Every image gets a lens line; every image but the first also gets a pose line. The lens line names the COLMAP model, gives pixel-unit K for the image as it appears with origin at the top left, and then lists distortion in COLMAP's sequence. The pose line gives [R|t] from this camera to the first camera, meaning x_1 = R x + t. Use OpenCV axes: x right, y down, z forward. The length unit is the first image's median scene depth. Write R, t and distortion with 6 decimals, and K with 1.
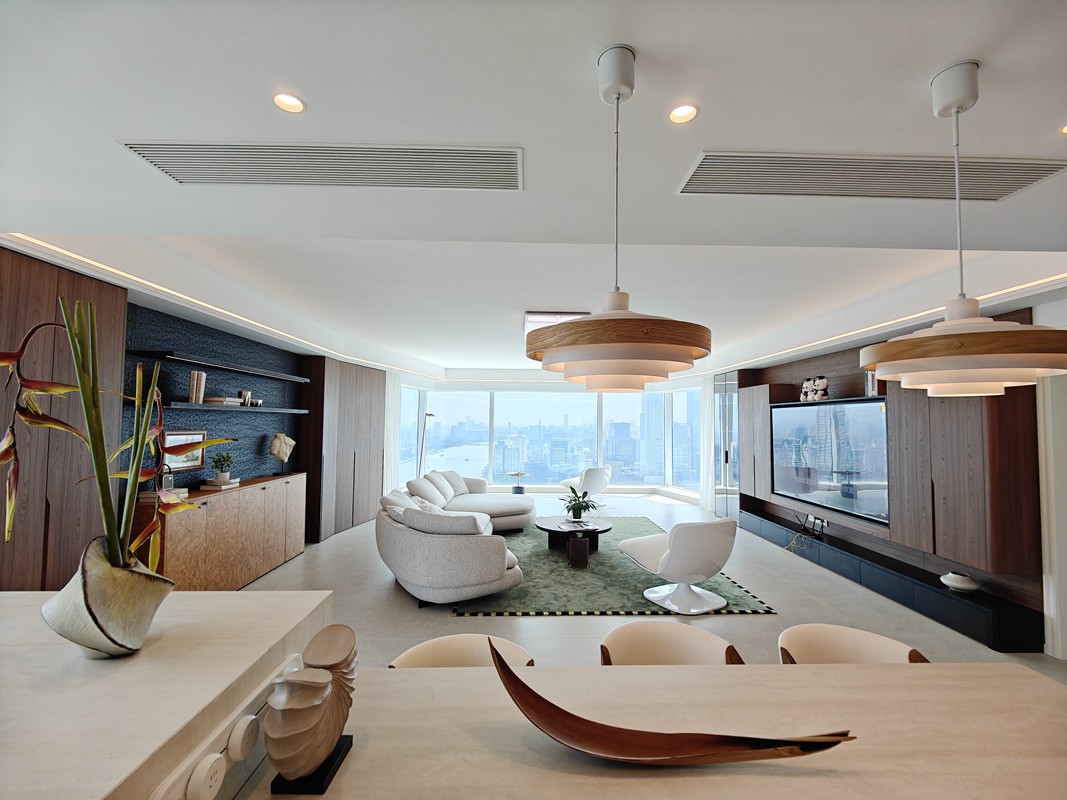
lens RADIAL K [[462.2, 0, 533.5], [0, 462.2, 400.0], [0, 0, 1]] dist [0.018263, -0.013997]
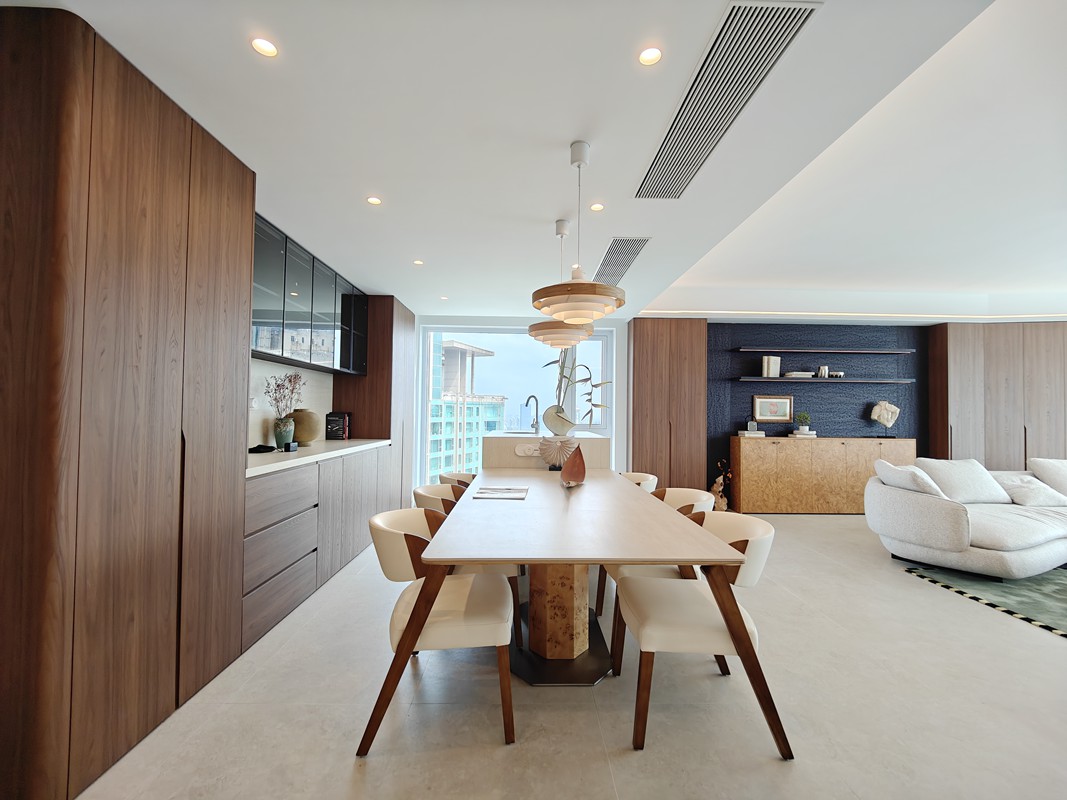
lens RADIAL K [[468.8, 0, 533.5], [0, 468.8, 400.0], [0, 0, 1]] dist [0.000483, -0.000625]
pose [[-0.002340, -0.030376, -0.999536, 0.721040], [0.039410, 0.998759, -0.030444, 0.086210], [0.999220, -0.039463, -0.001140, 0.193014]]
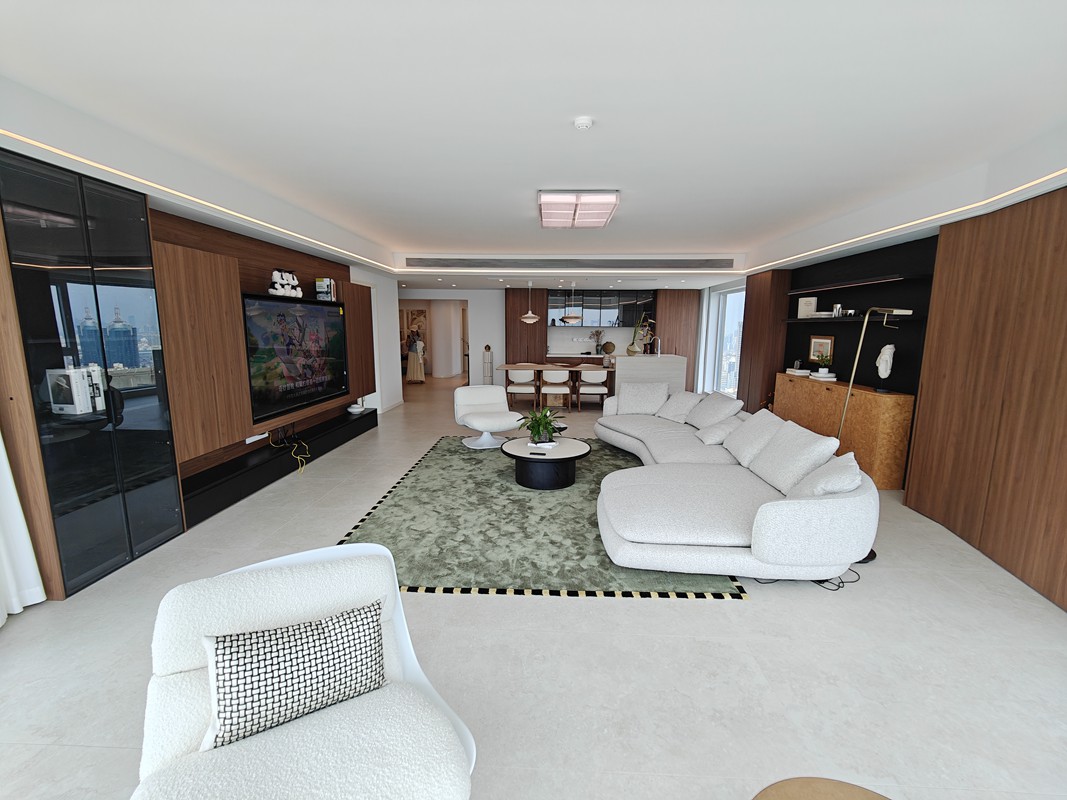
lens RADIAL K [[468.8, 0, 533.5], [0, 468.8, 400.0], [0, 0, 1]] dist [0.000483, -0.000625]
pose [[-0.997606, -0.027377, 0.063509, 0.081755], [-0.020295, 0.993768, 0.109601, 0.112499], [-0.066114, 0.108050, -0.991945, 2.352674]]
